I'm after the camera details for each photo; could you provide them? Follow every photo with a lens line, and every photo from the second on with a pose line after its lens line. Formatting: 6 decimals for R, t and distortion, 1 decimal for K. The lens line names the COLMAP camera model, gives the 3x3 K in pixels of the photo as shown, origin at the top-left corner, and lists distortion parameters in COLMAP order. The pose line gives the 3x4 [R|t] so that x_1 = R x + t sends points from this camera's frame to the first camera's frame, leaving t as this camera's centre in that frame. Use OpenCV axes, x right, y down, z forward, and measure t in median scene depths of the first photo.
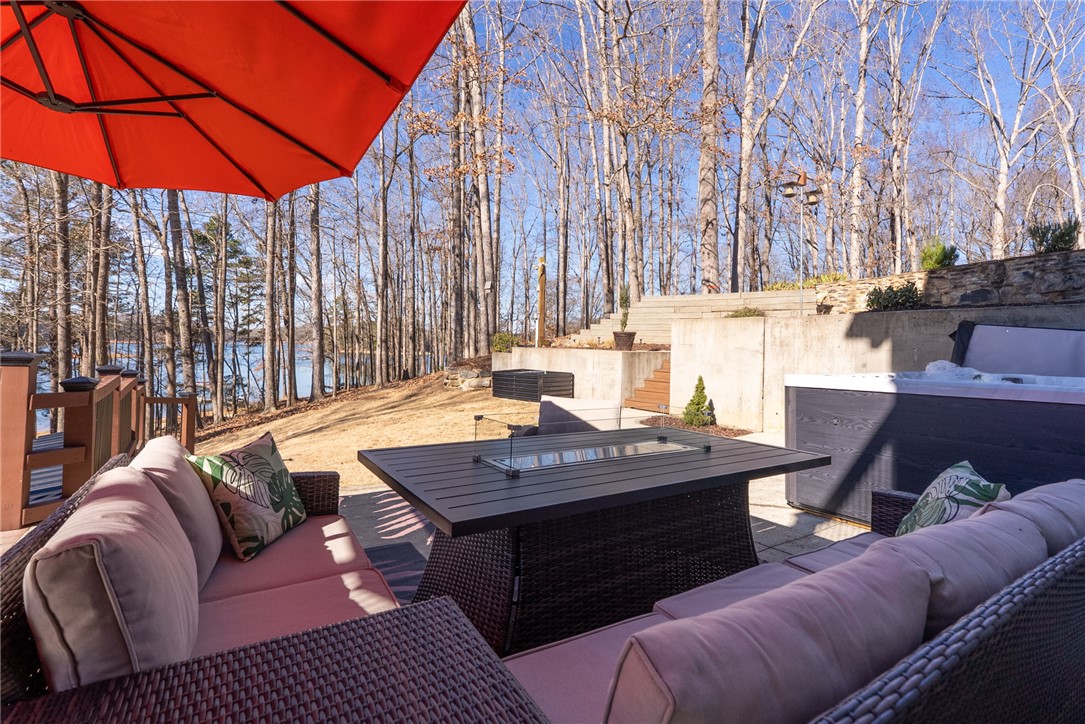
lens RADIAL K [[524.1, 0, 540.3], [0, 524.1, 332.6], [0, 0, 1]] dist [0.001156, 0.000717]
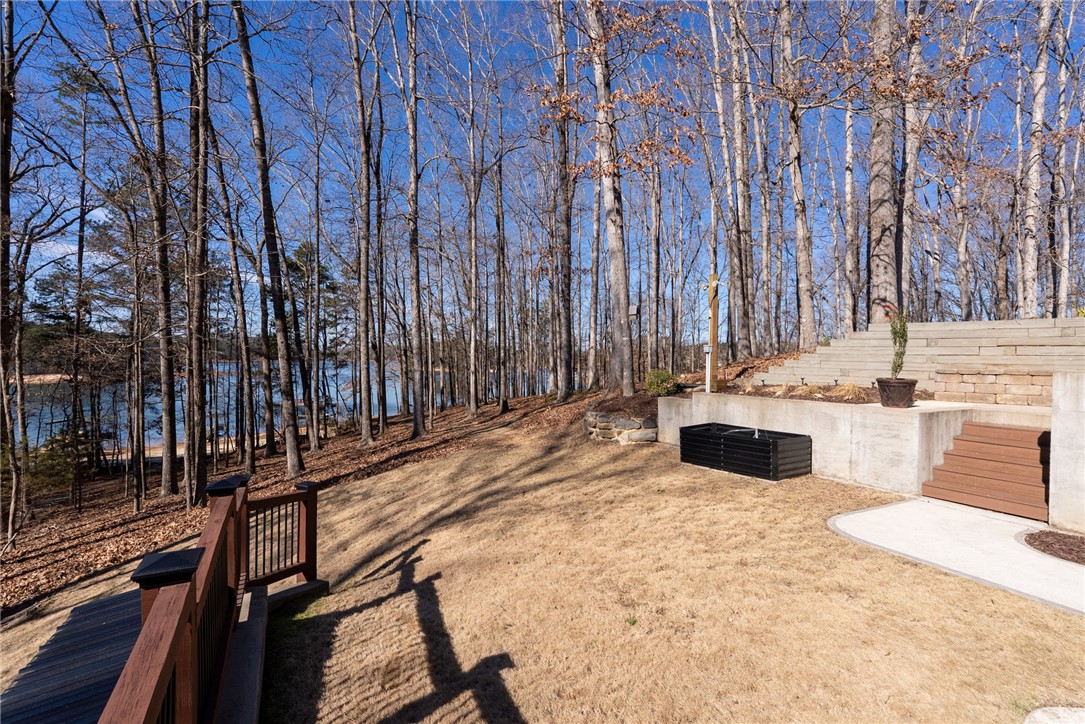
lens RADIAL K [[485.4, 0, 542.5], [0, 485.4, 362.0], [0, 0, 1]] dist [-0.001152, -0.000168]
pose [[0.995612, -0.004292, -0.093474, -0.101467], [0.006940, 0.999583, 0.028032, -0.018774], [0.093315, -0.028557, 0.995227, 0.134675]]
